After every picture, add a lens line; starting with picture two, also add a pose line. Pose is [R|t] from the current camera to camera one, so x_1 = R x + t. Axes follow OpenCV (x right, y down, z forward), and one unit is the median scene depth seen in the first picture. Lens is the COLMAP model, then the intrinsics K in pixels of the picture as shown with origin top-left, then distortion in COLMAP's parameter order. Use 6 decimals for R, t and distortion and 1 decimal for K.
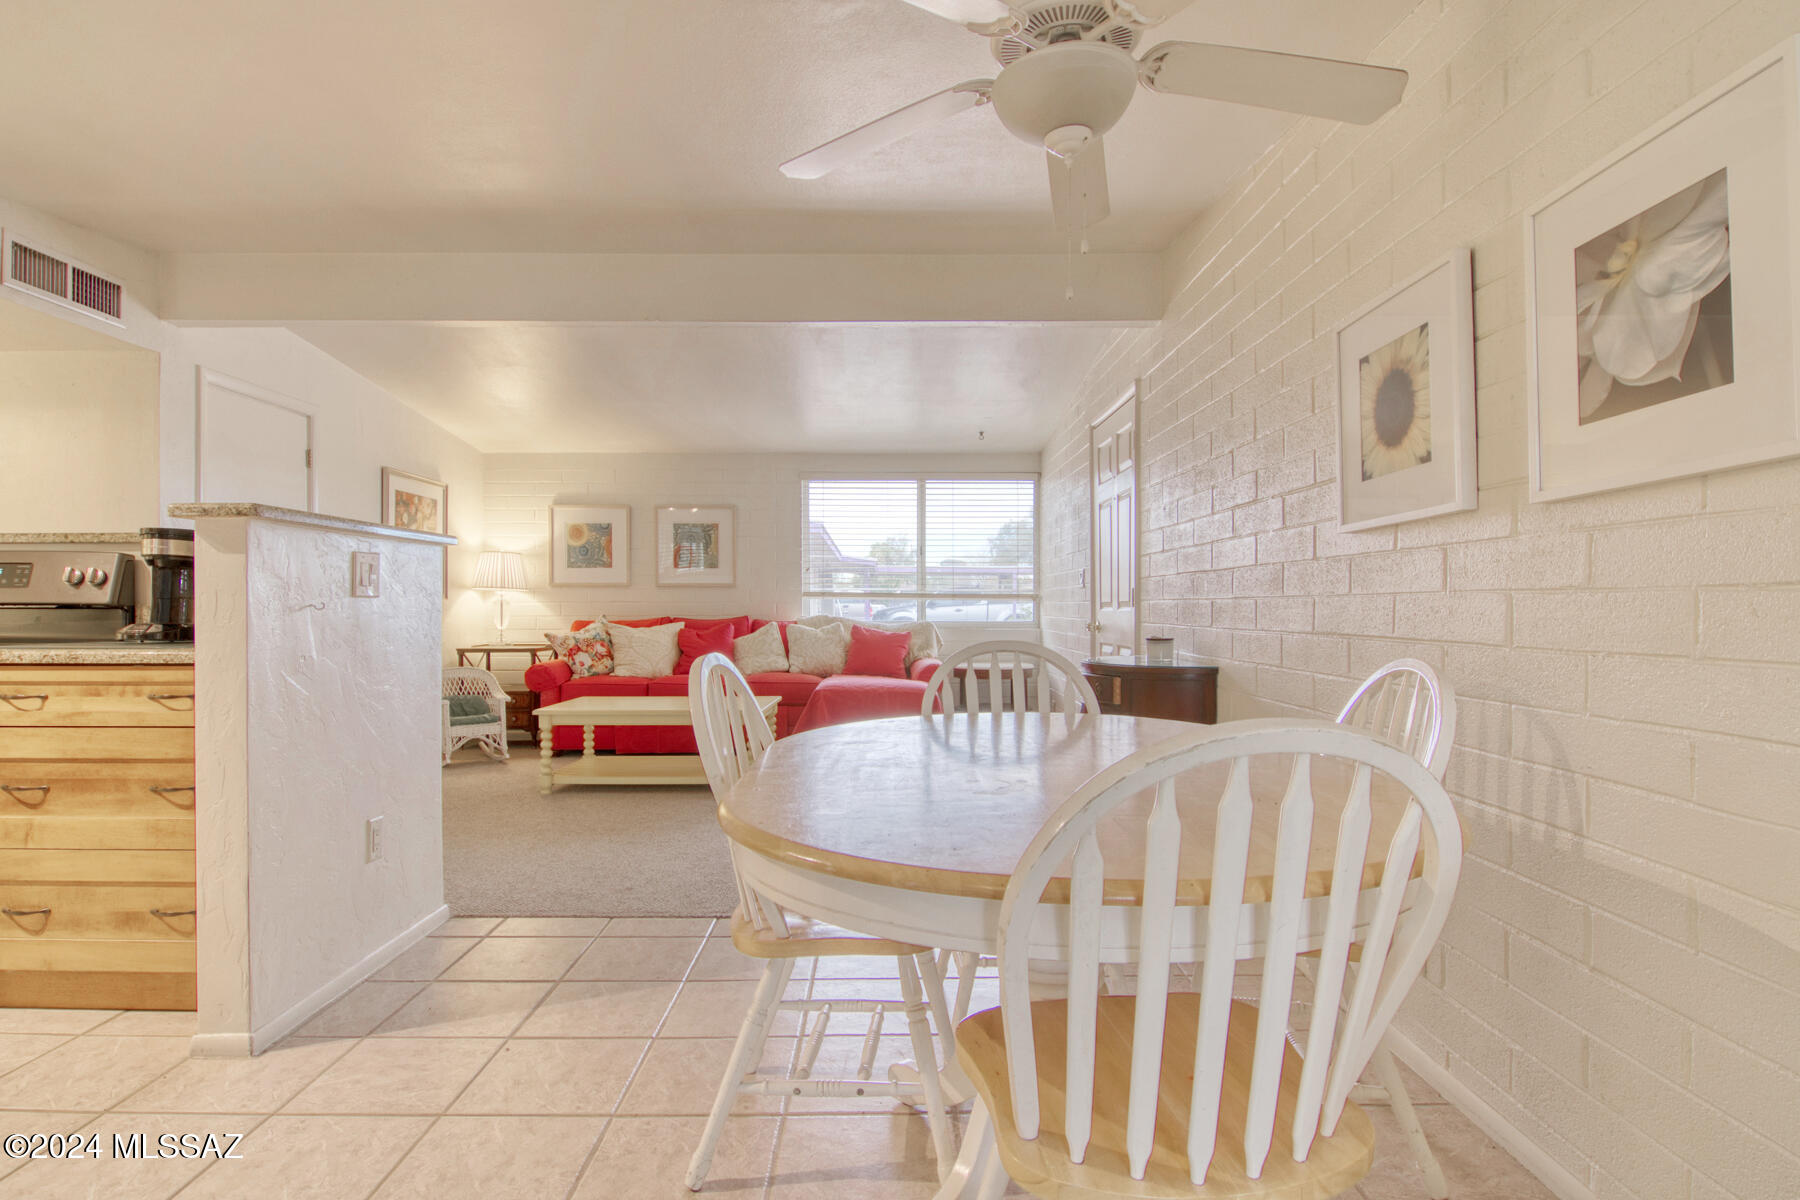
lens RADIAL K [[944.4, 0, 887.9], [0, 944.4, 613.0], [0, 0, 1]] dist [-0.001407, -0.013680]
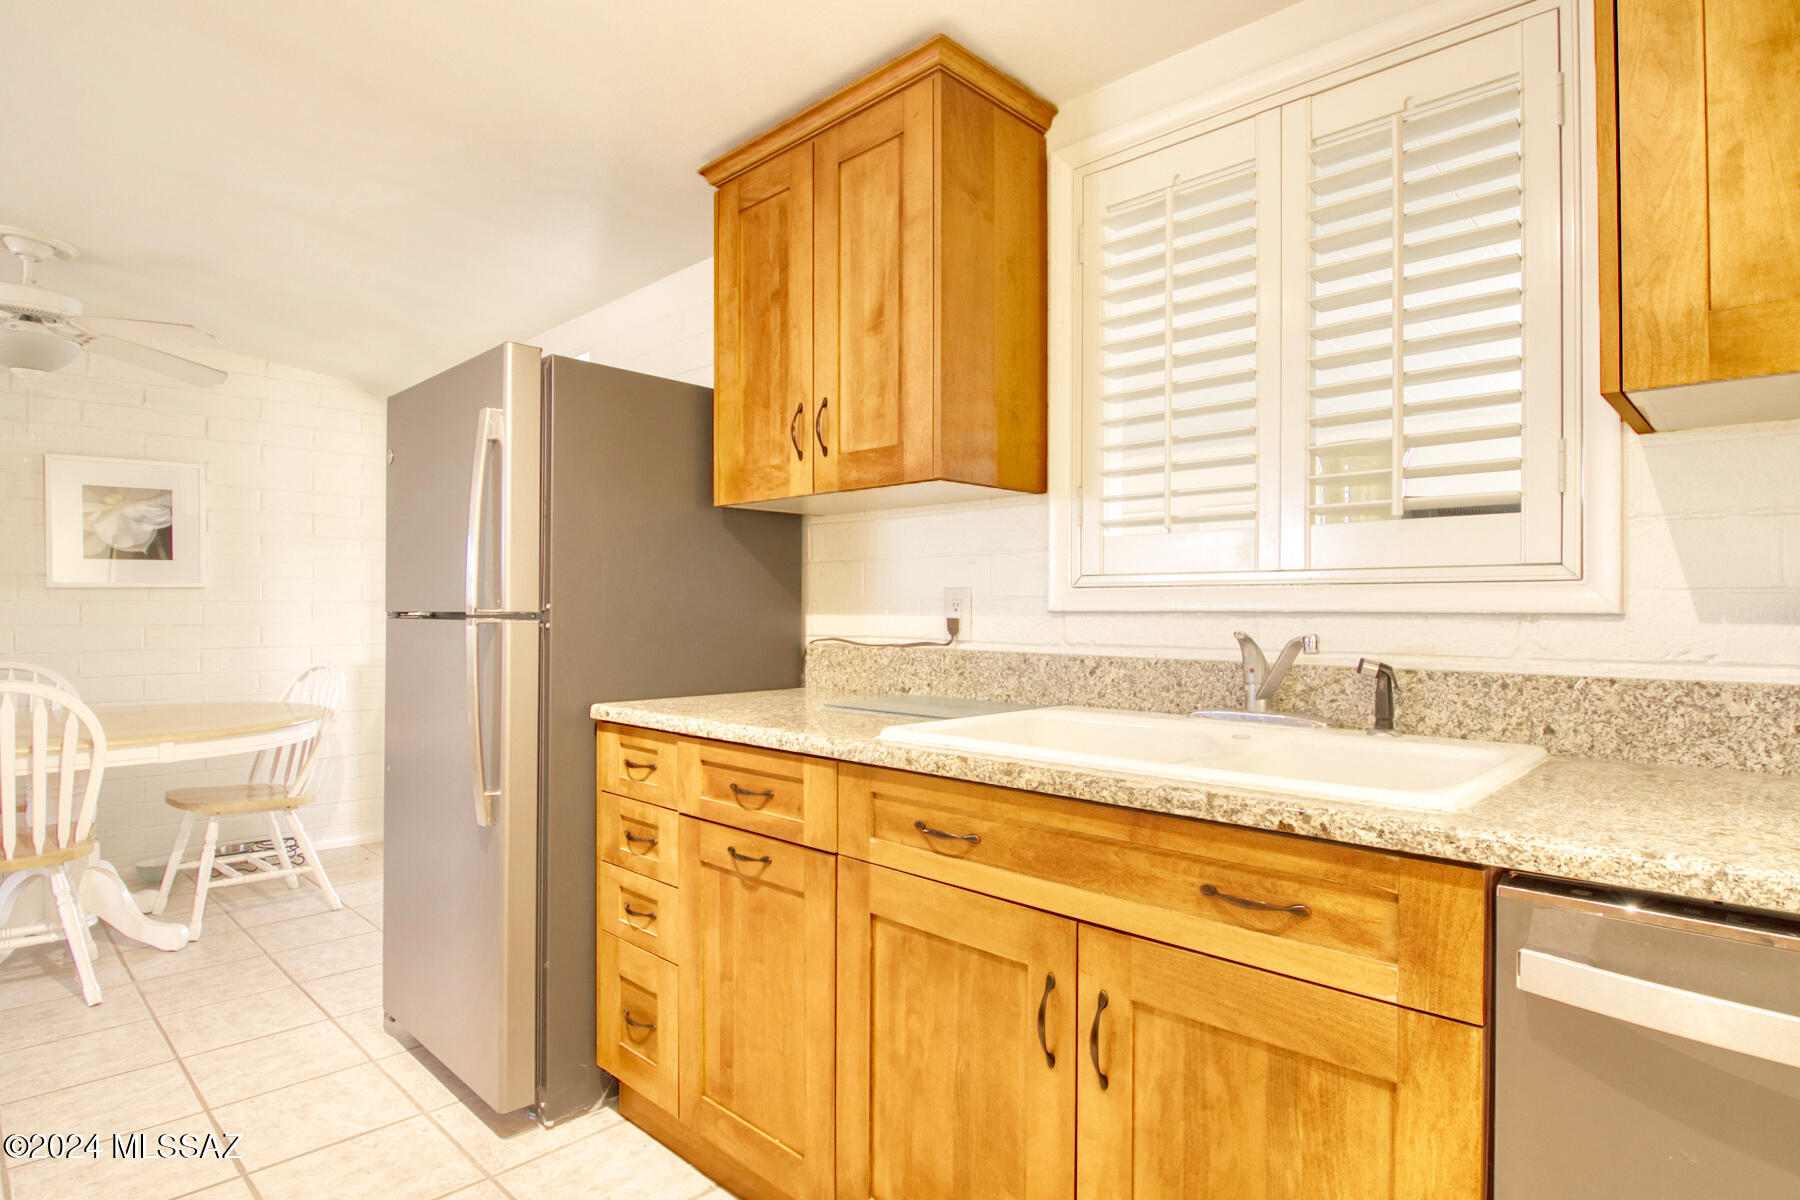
lens RADIAL K [[944.4, 0, 896.7], [0, 944.4, 610.0], [0, 0, 1]] dist [-0.001407, -0.013680]
pose [[-0.714559, -0.000543, 0.699575, -0.641621], [0.005634, 0.999963, 0.006530, -0.018335], [-0.699553, 0.008607, -0.714529, 0.328874]]
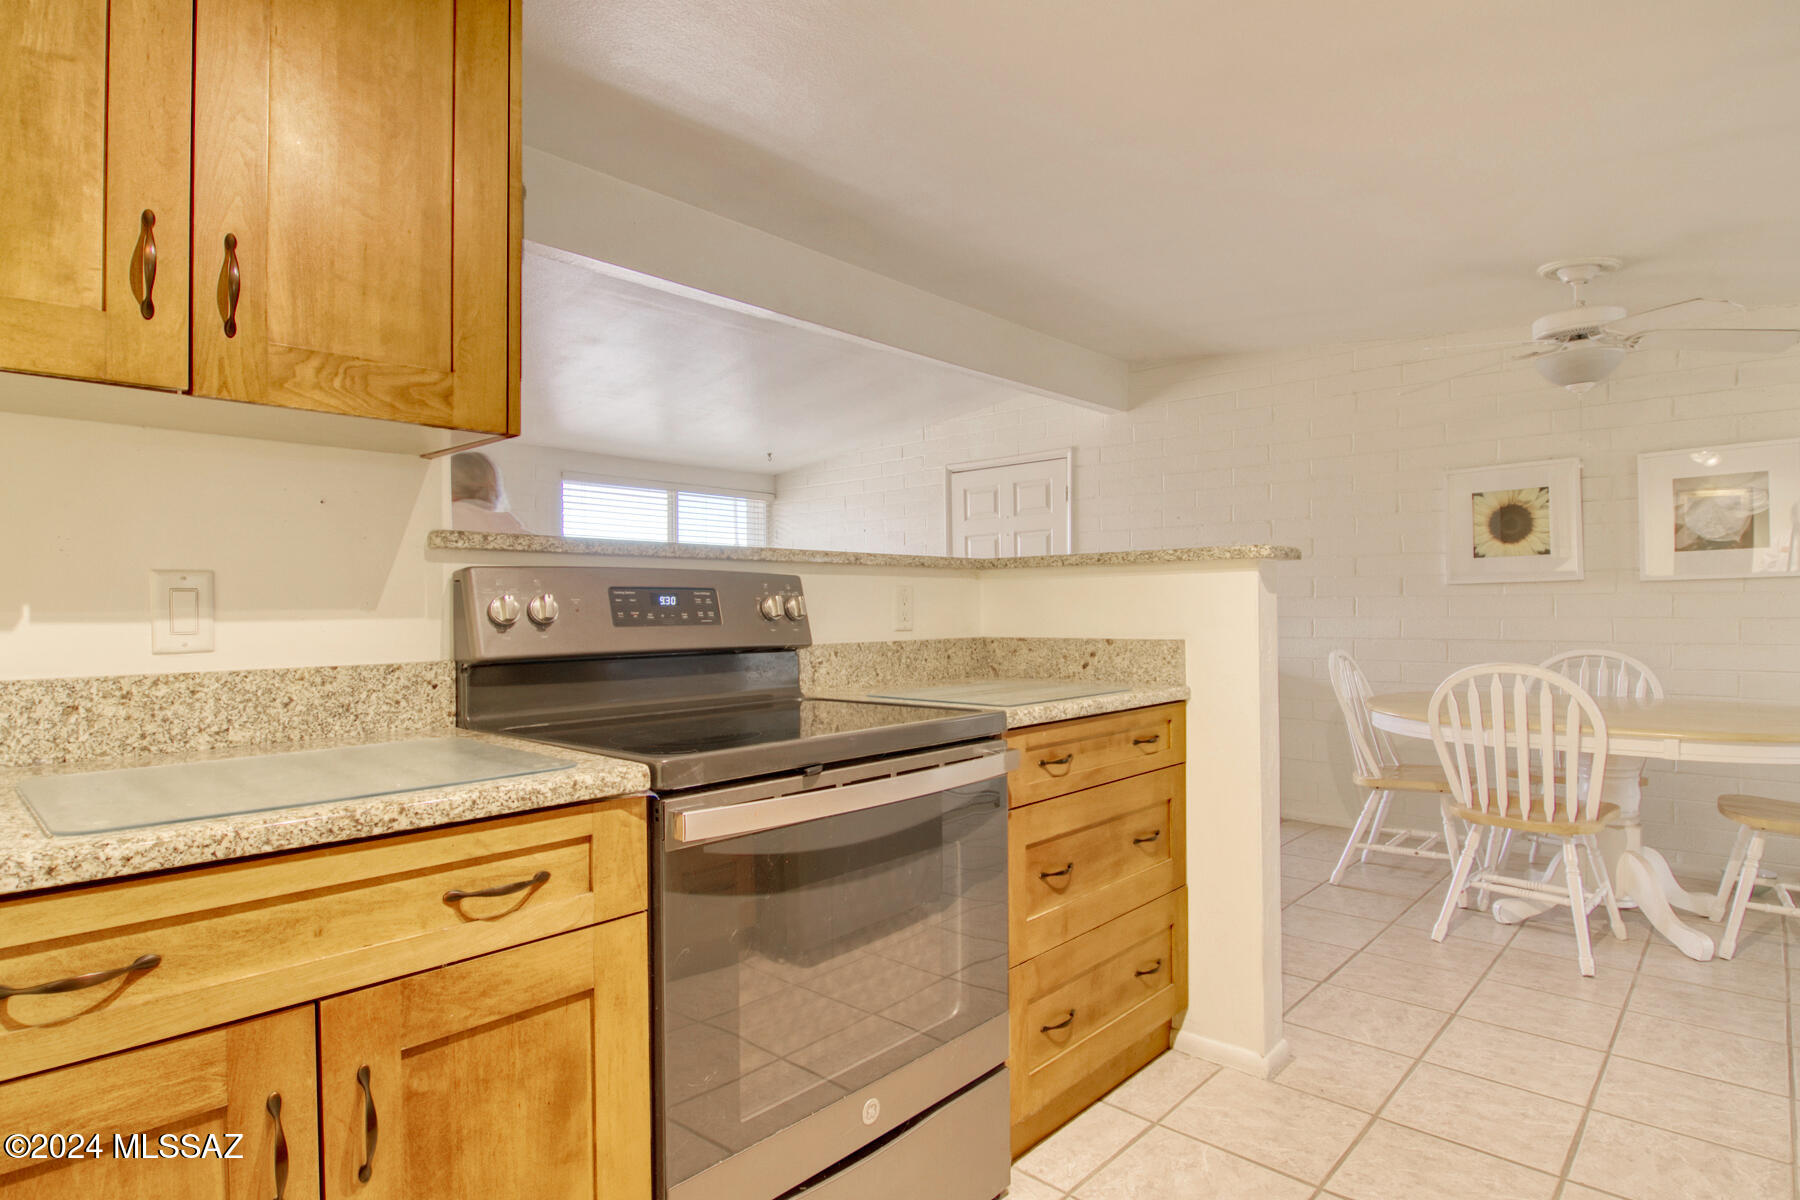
lens RADIAL K [[944.4, 0, 900.9], [0, 944.4, 610.4], [0, 0, 1]] dist [-0.001407, -0.013680]
pose [[0.686521, -0.006221, 0.727083, -0.637272], [0.012138, 0.999922, -0.002905, -0.016317], [-0.727008, 0.010819, 0.686543, 0.206041]]
